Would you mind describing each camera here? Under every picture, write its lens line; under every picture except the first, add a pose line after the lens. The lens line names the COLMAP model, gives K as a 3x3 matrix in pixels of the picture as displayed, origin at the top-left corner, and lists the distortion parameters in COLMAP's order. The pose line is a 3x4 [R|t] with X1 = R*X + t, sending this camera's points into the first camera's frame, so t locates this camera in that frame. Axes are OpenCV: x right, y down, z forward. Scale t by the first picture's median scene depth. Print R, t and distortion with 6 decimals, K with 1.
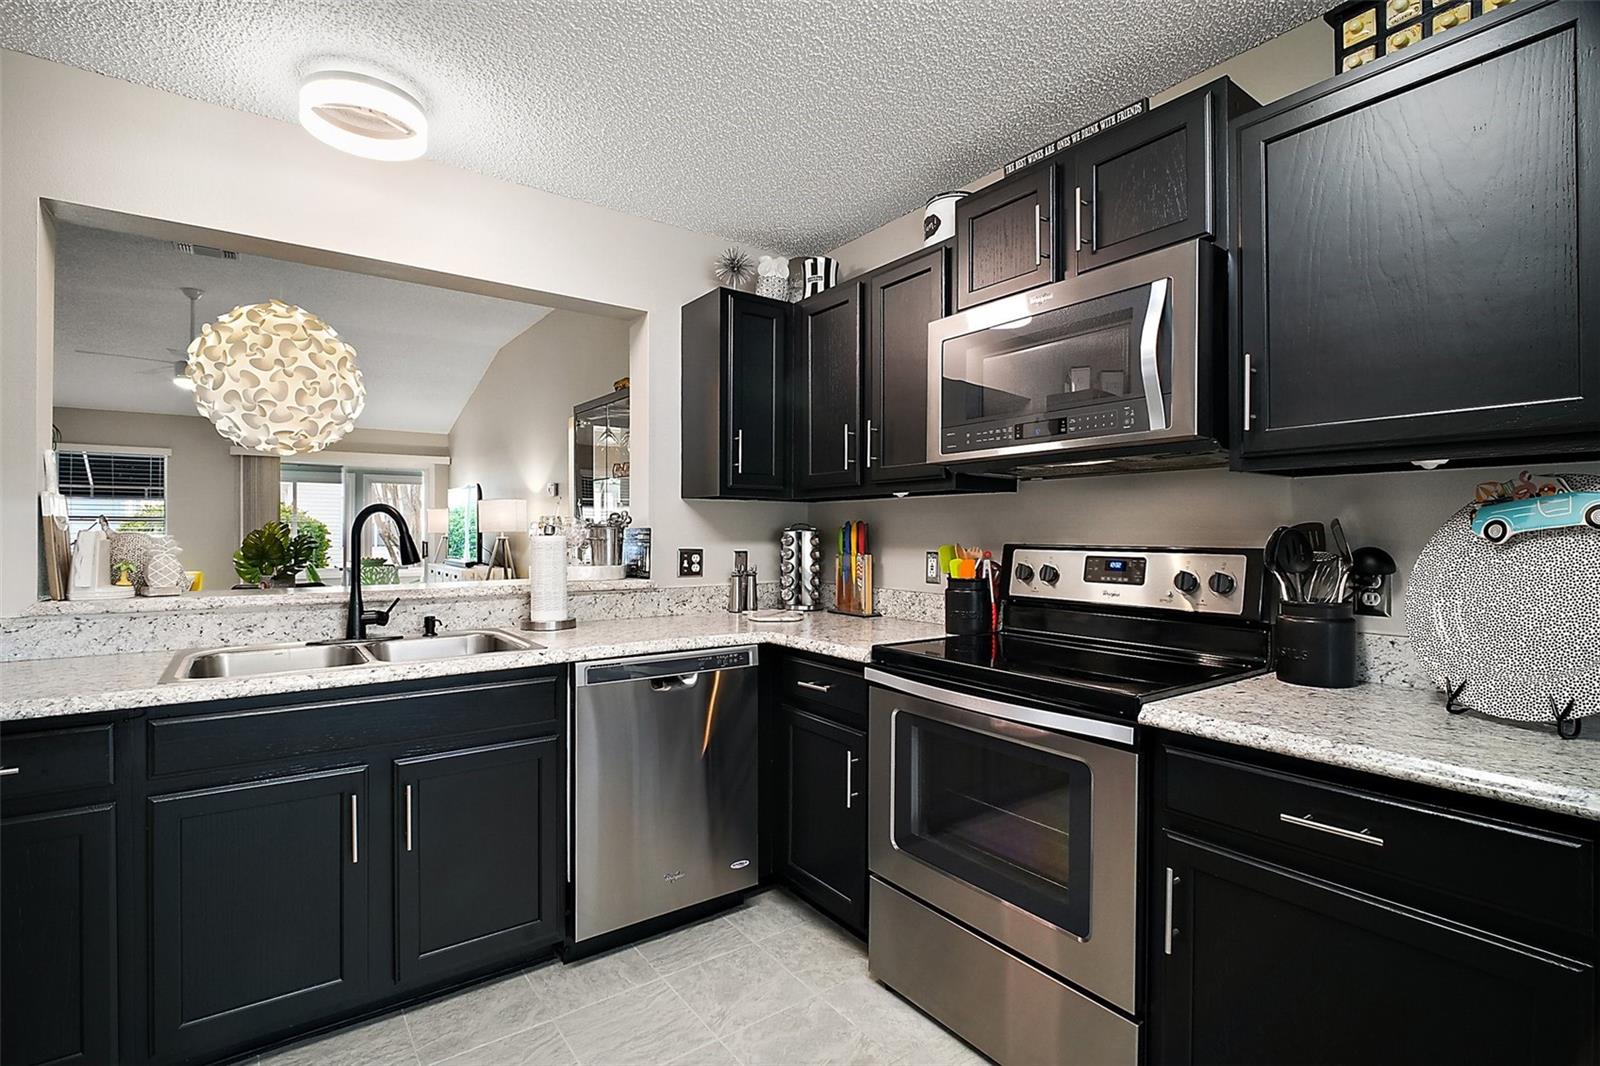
lens RADIAL K [[741.2, 0, 785.8], [0, 741.2, 528.2], [0, 0, 1]] dist [0.000477, -0.009213]
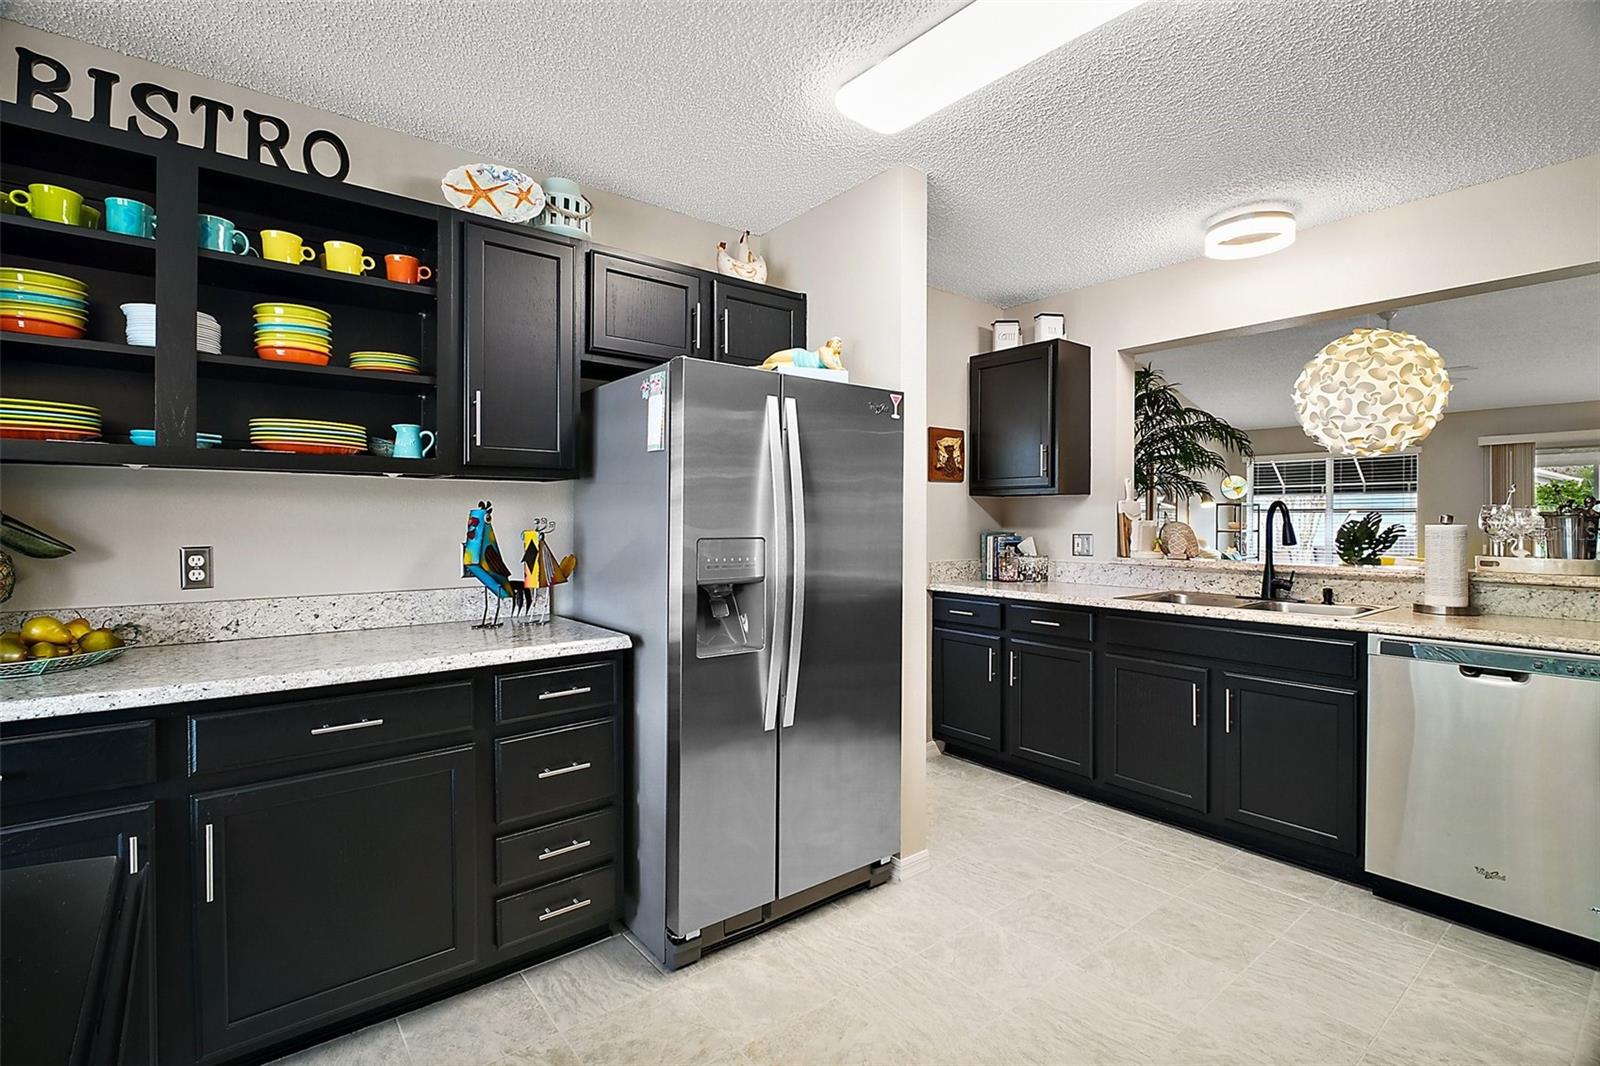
lens RADIAL K [[741.2, 0, 785.8], [0, 741.2, 528.2], [0, 0, 1]] dist [0.000477, -0.009213]
pose [[0.041209, 0.008981, -0.999110, 0.733671], [0.003789, 0.999951, 0.009145, 0.002049], [0.999143, -0.004162, 0.041173, 0.032551]]
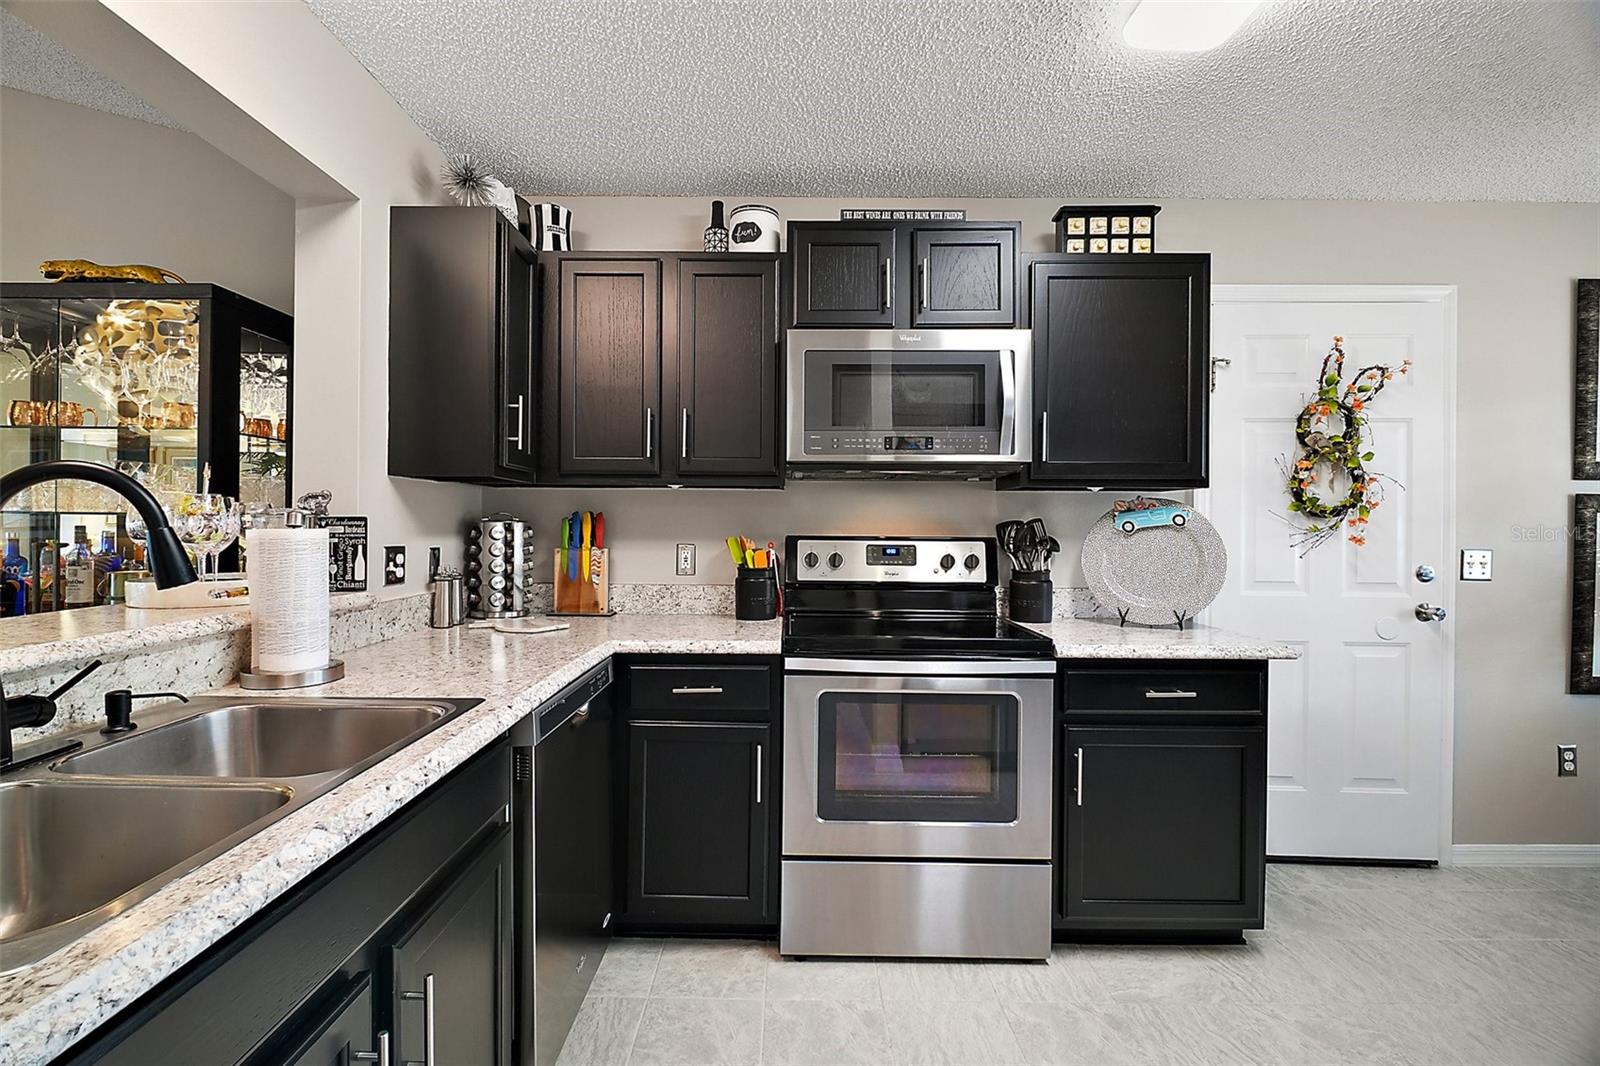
lens RADIAL K [[725.6, 0, 777.7], [0, 725.6, 523.2], [0, 0, 1]] dist [0.000533, -0.008750]
pose [[0.590225, 0.005148, 0.807222, -0.611481], [-0.010816, 0.999940, 0.001532, 0.000920], [-0.807166, -0.009635, 0.590245, 0.363351]]
